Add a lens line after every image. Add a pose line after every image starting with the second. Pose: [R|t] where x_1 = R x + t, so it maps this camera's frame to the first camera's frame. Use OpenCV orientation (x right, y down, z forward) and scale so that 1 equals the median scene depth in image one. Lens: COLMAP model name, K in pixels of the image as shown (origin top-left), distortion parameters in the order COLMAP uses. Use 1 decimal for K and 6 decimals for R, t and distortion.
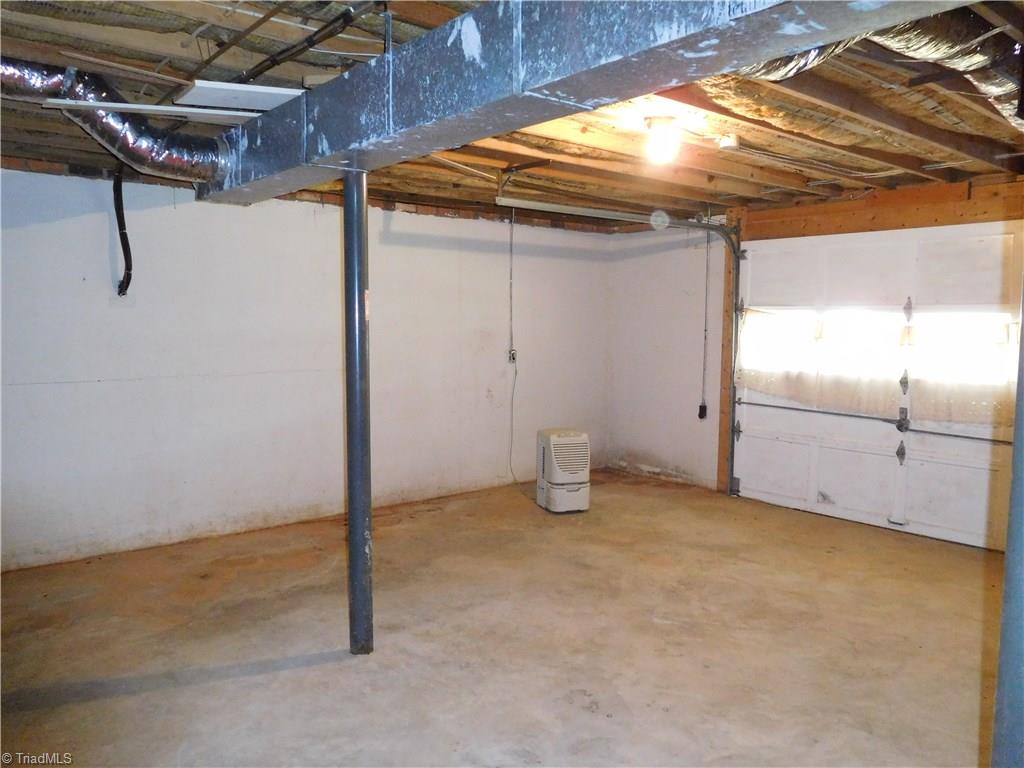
lens RADIAL K [[757.9, 0, 507.9], [0, 757.9, 380.5], [0, 0, 1]] dist [-0.034811, 0.006365]
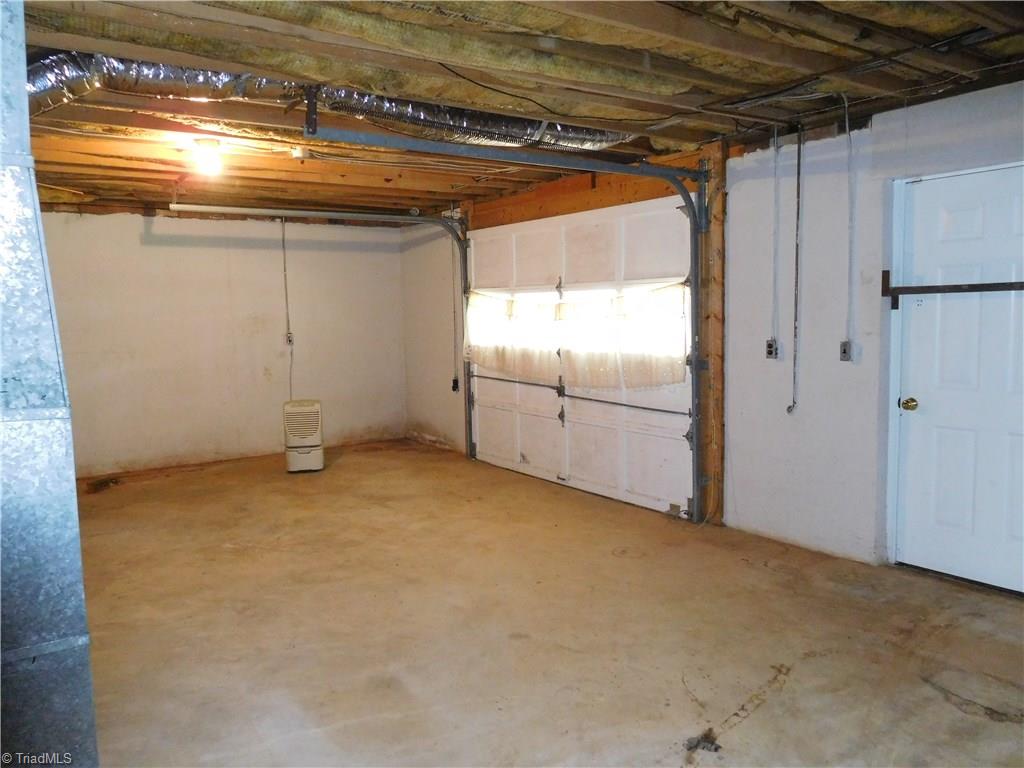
lens RADIAL K [[757.9, 0, 517.2], [0, 757.9, 384.2], [0, 0, 1]] dist [-0.034811, 0.006365]
pose [[0.996821, -0.015442, -0.078161, 0.509326], [0.016886, 0.999698, 0.017841, 0.025527], [0.077862, -0.019104, 0.996781, -0.127162]]
